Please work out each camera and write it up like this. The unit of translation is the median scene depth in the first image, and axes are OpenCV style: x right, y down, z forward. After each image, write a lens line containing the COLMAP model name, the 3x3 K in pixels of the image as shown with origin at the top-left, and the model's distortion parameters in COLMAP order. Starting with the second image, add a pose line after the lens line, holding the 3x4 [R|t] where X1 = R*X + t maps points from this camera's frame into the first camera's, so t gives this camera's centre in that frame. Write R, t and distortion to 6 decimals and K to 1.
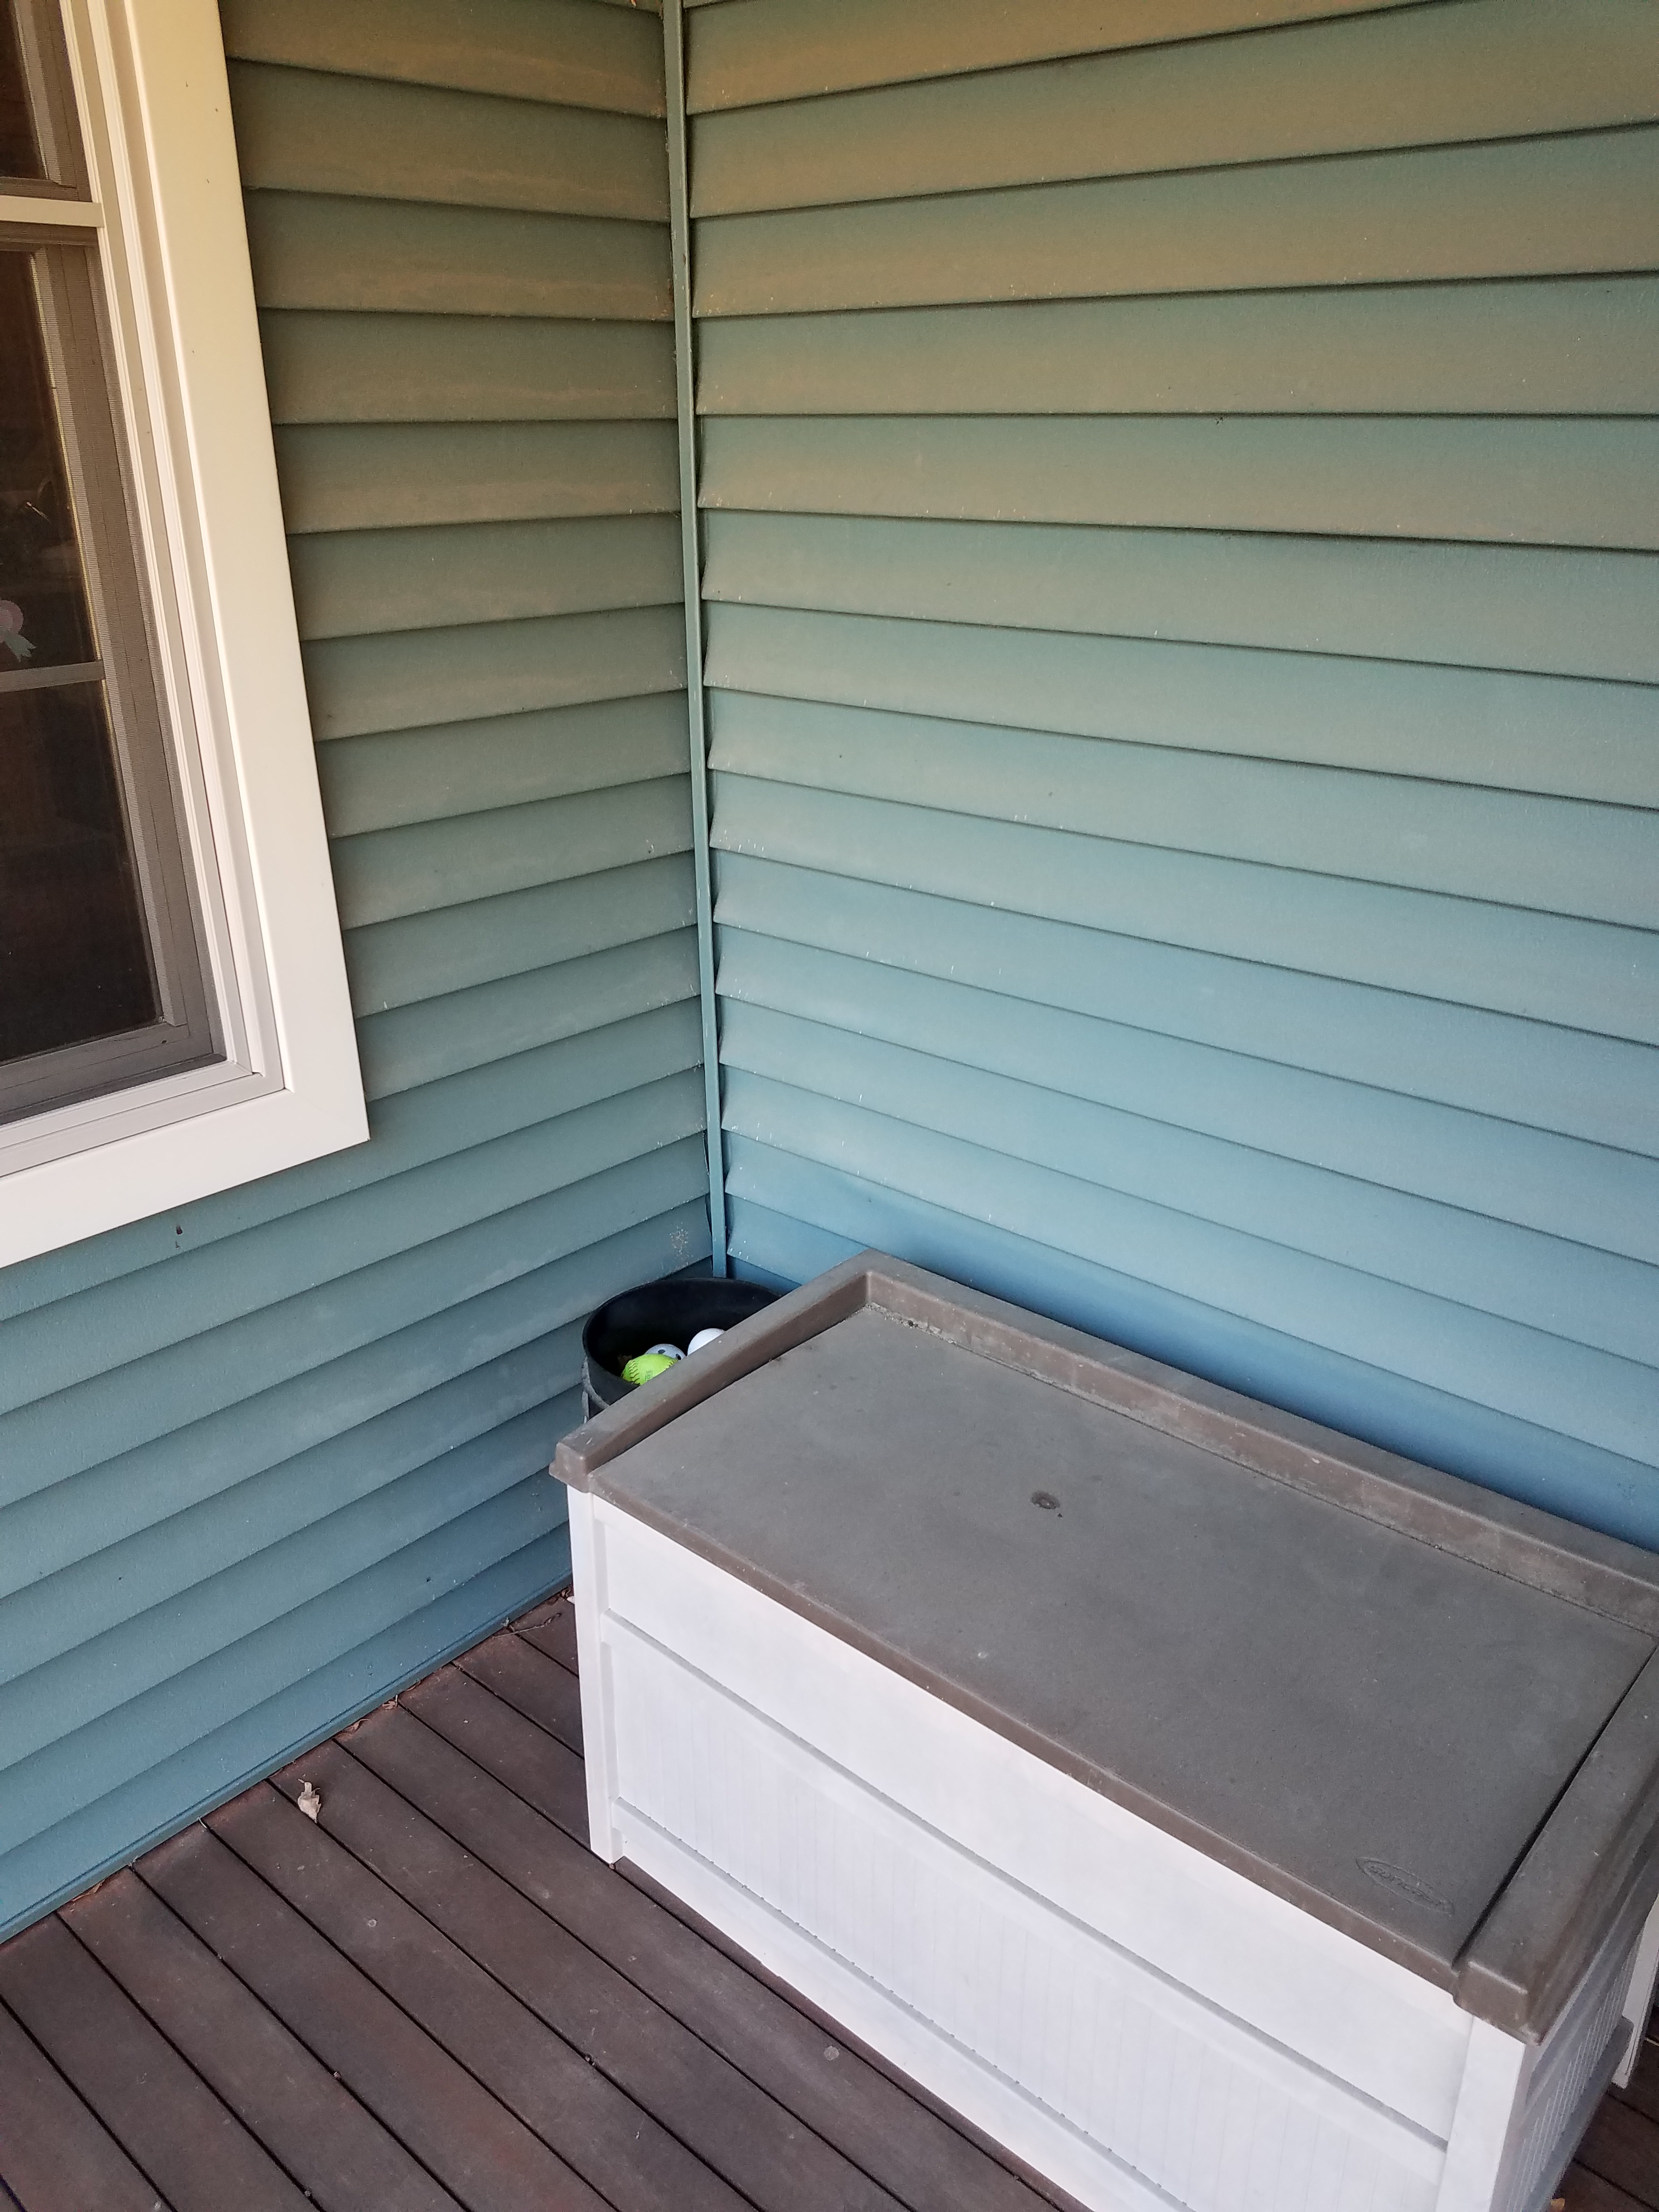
lens RADIAL K [[1741.4, 0, 824.6], [0, 1741.4, 1124.1], [0, 0, 1]] dist [0.136378, -0.187139]
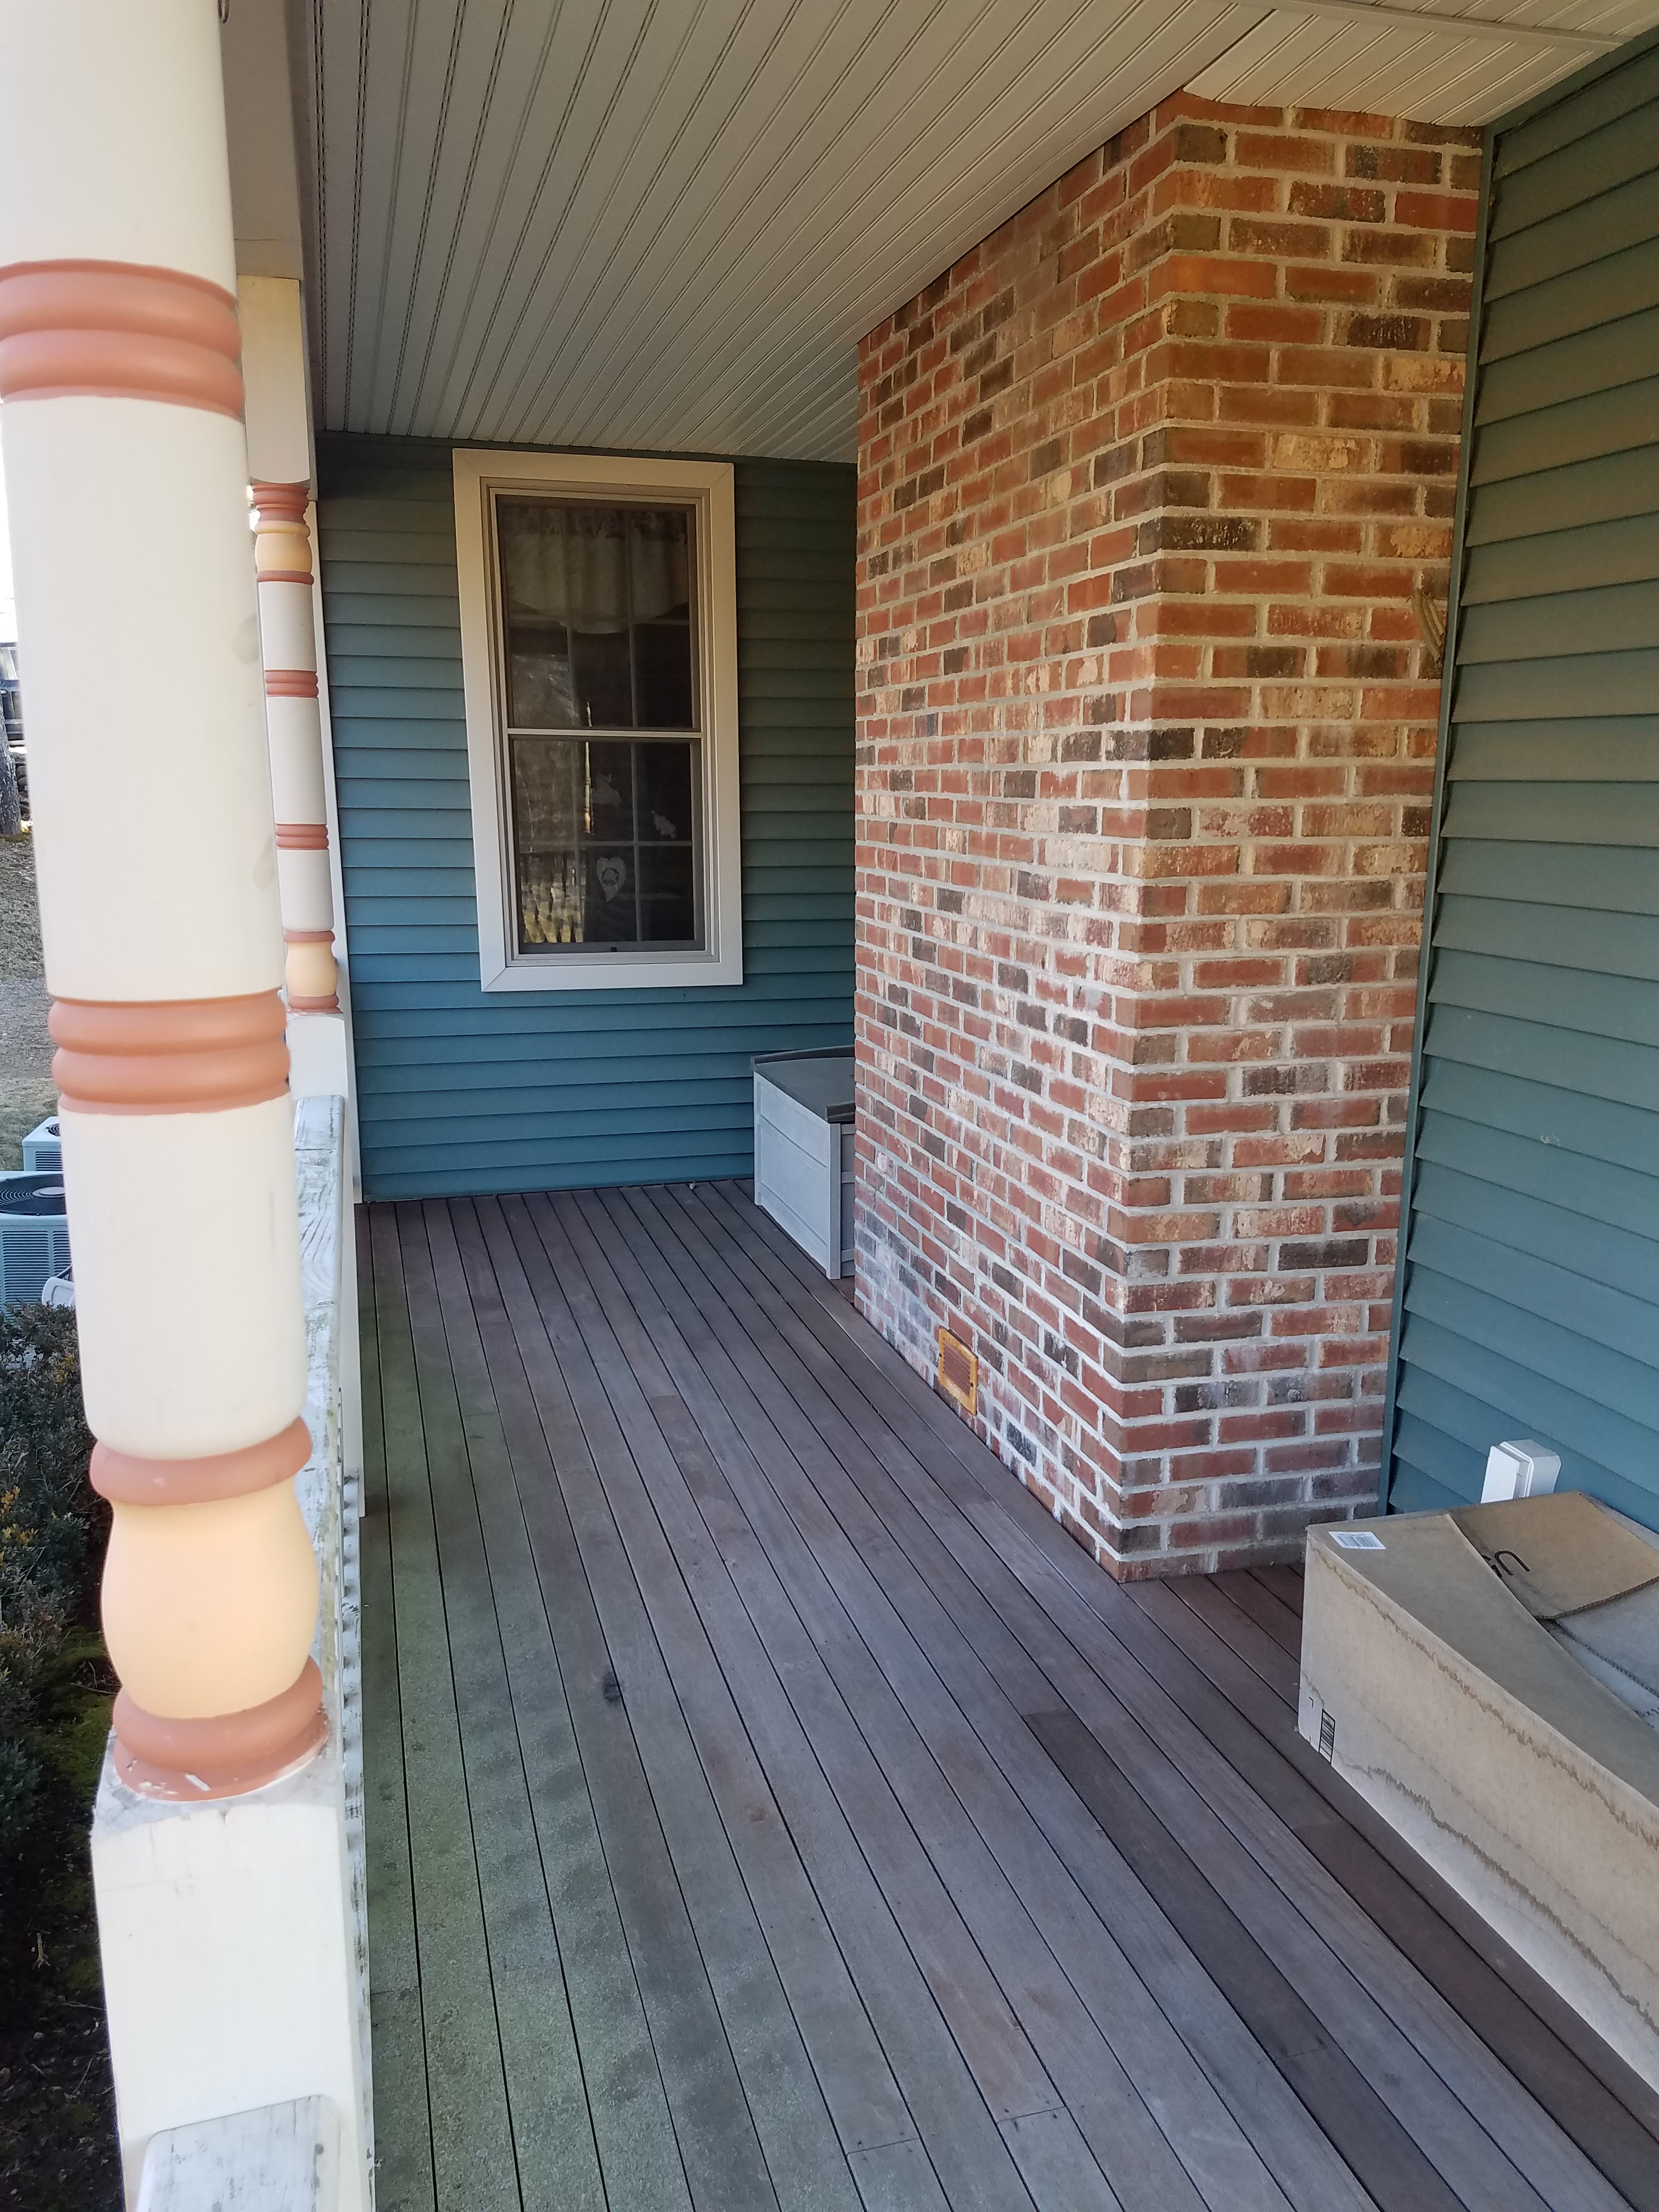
lens RADIAL K [[1741.4, 0, 844.2], [0, 1741.4, 1177.4], [0, 0, 1]] dist [0.136378, -0.187139]
pose [[0.844119, 0.133919, -0.519161, 1.725899], [-0.217975, 0.970387, -0.104098, 0.685548], [0.489847, 0.201035, 0.848313, -1.703989]]
